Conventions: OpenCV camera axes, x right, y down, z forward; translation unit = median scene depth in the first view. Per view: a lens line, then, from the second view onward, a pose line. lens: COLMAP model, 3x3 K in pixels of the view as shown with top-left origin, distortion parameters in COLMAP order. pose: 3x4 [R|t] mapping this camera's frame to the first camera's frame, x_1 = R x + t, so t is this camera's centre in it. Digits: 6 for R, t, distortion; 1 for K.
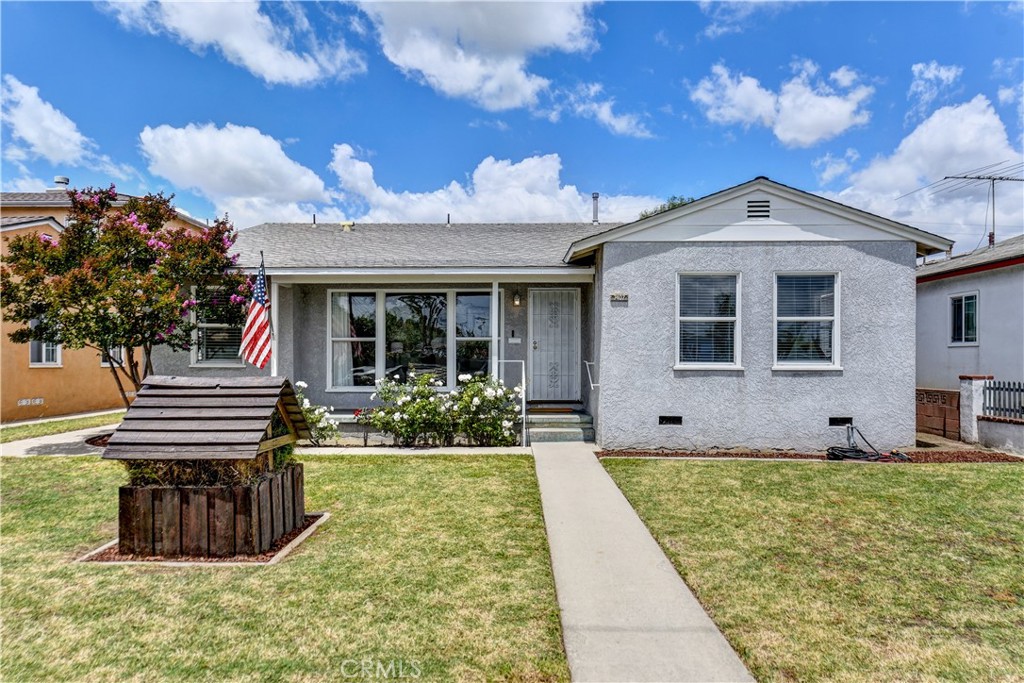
lens RADIAL K [[660.6, 0, 511.5], [0, 660.6, 346.6], [0, 0, 1]] dist [0.004325, -0.001527]
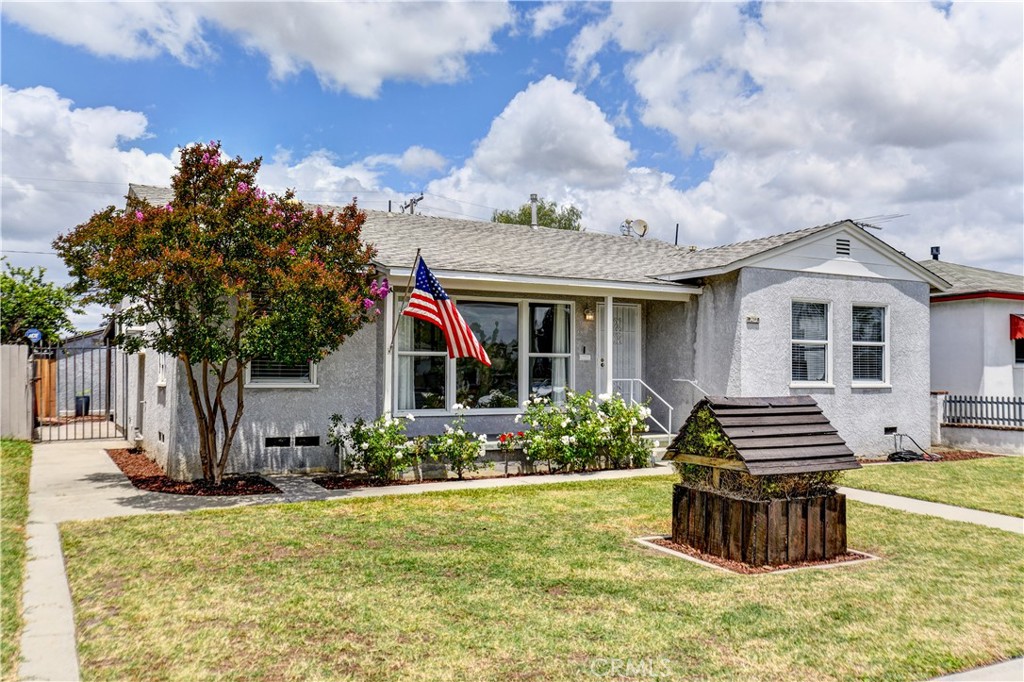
lens RADIAL K [[847.9, 0, 511.4], [0, 847.9, 344.7], [0, 0, 1]] dist [0.011258, 0.007507]
pose [[0.864218, 0.020307, 0.502707, -0.855990], [-0.012044, 0.999734, -0.019679, -0.003077], [-0.502973, 0.010952, 0.864233, 0.018160]]
